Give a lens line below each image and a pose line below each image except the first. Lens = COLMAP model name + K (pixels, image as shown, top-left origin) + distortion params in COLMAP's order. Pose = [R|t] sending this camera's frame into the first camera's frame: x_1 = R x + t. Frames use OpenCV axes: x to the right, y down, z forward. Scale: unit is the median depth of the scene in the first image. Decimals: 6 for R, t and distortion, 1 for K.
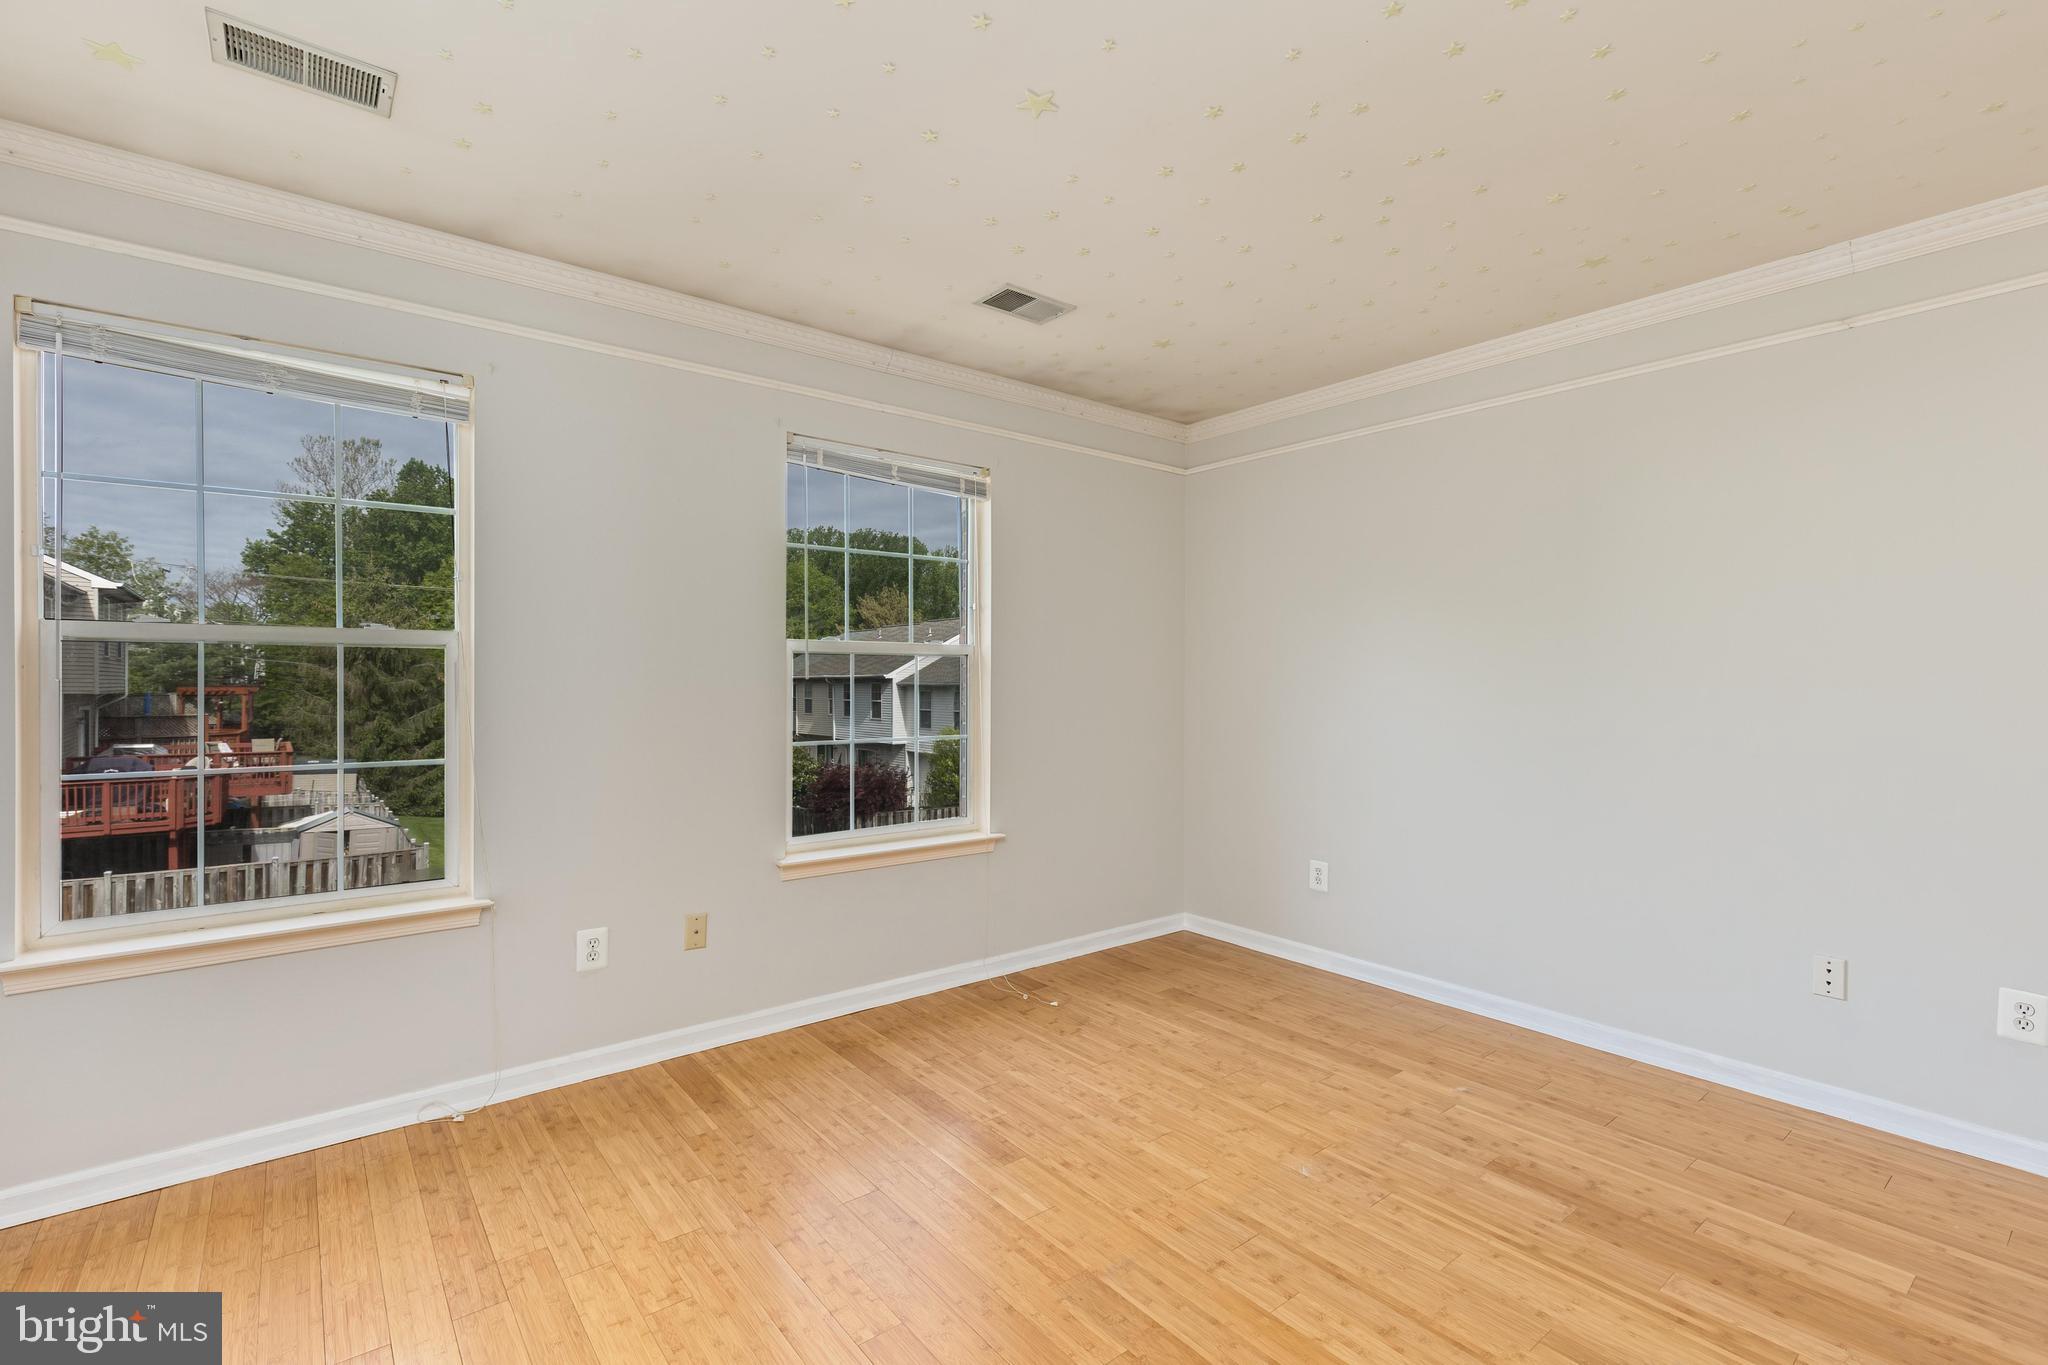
lens RADIAL K [[926.9, 0, 1029.1], [0, 926.9, 681.6], [0, 0, 1]] dist [0.012193, -0.001876]
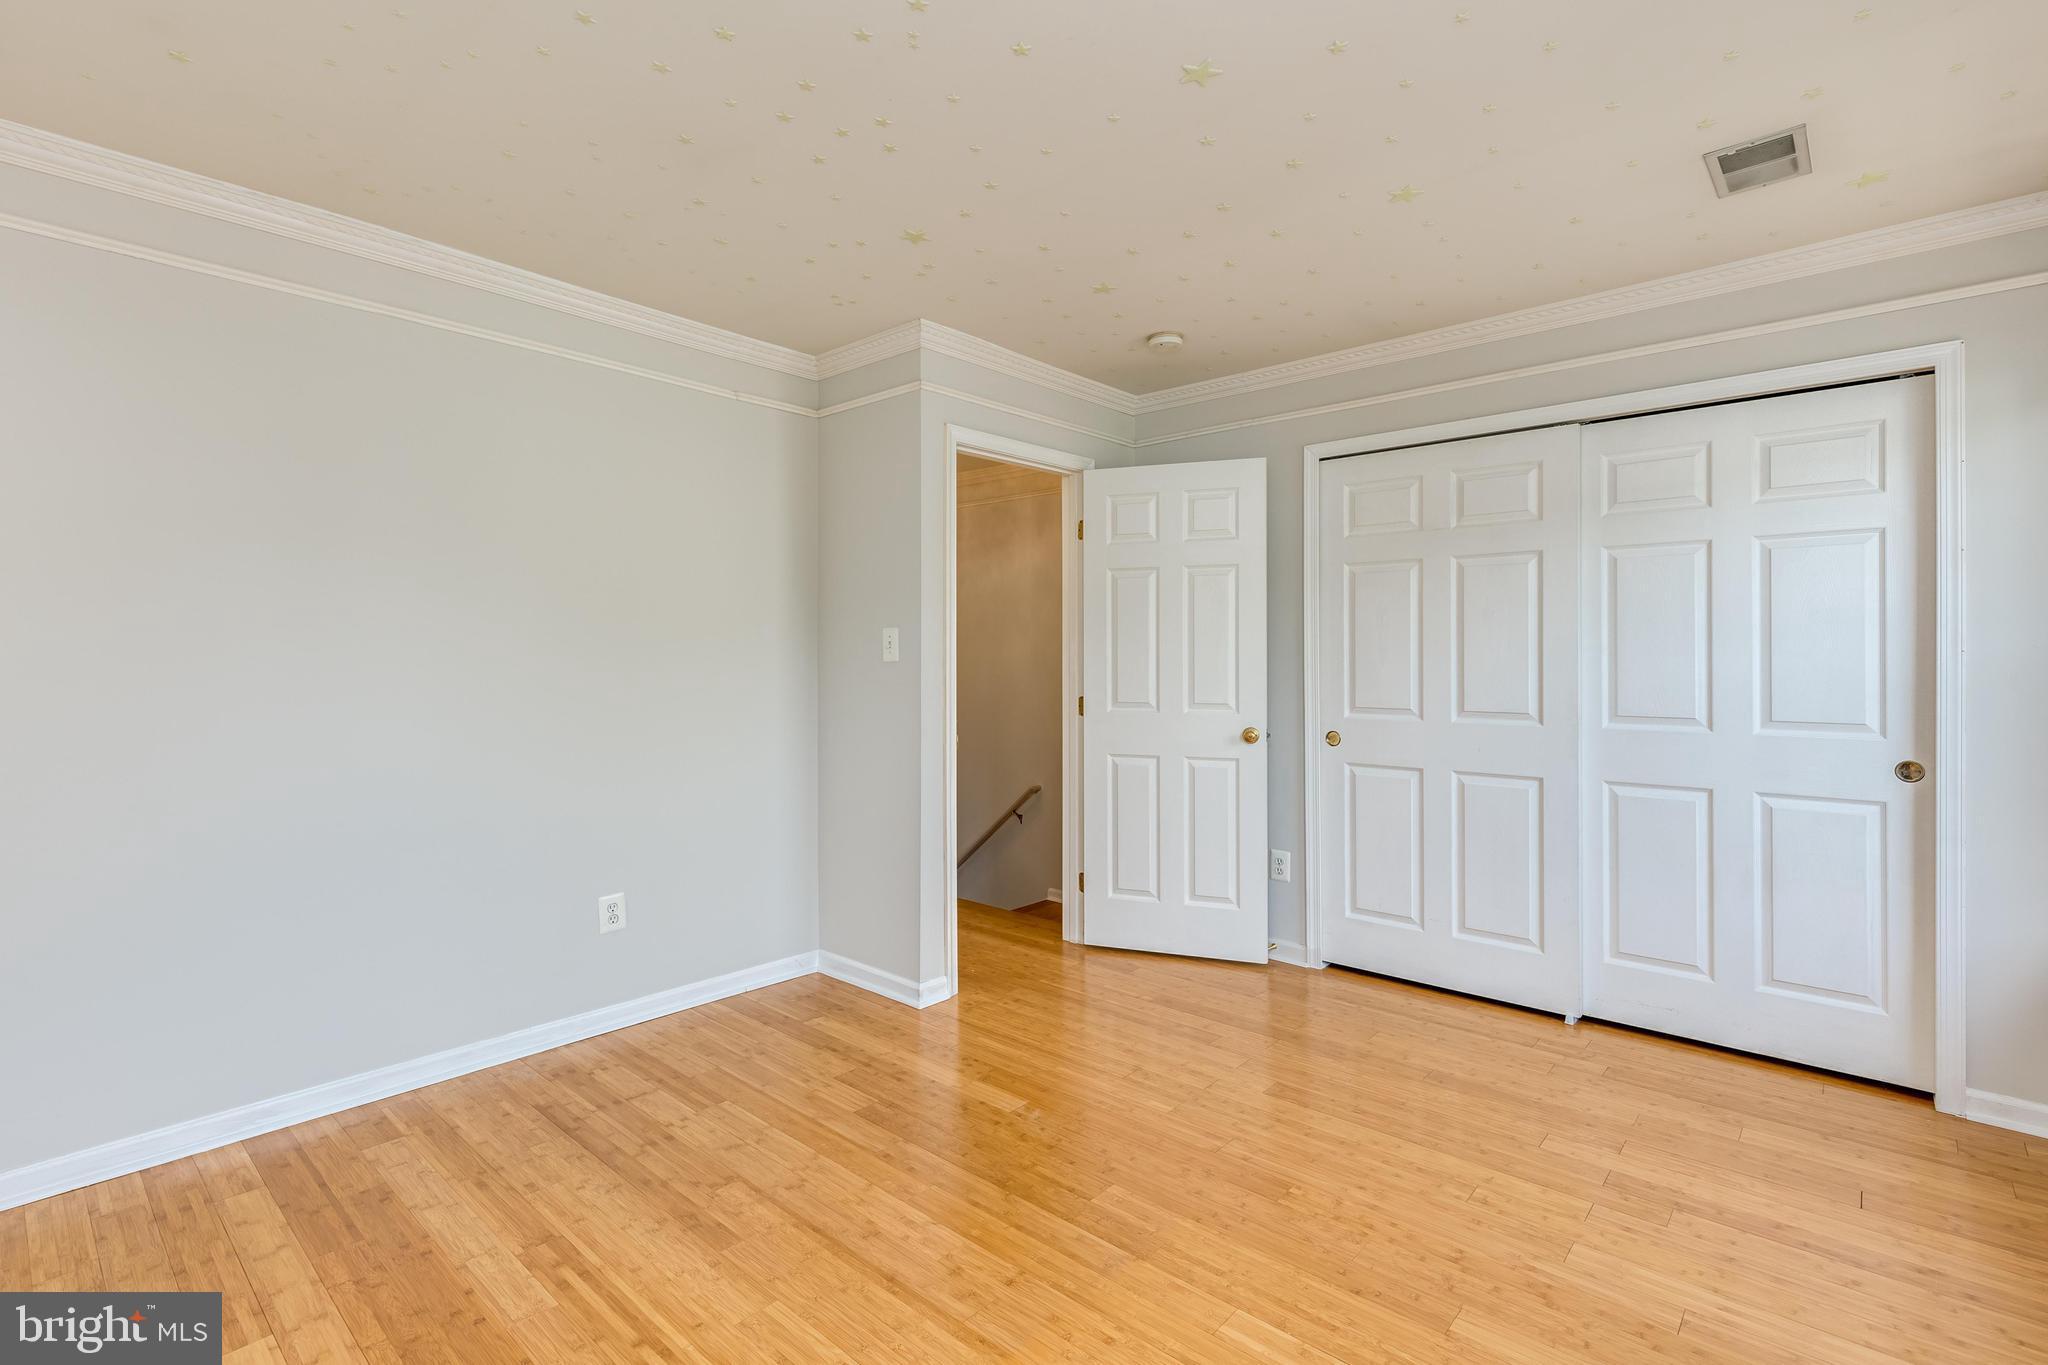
lens RADIAL K [[948.1, 0, 1010.3], [0, 948.1, 654.3], [0, 0, 1]] dist [0.003784, -0.000111]
pose [[-0.988357, -0.003651, -0.152110, 0.247842], [-0.003442, 0.999993, -0.001641, -0.008726], [0.152115, -0.001098, -0.988362, 1.364447]]
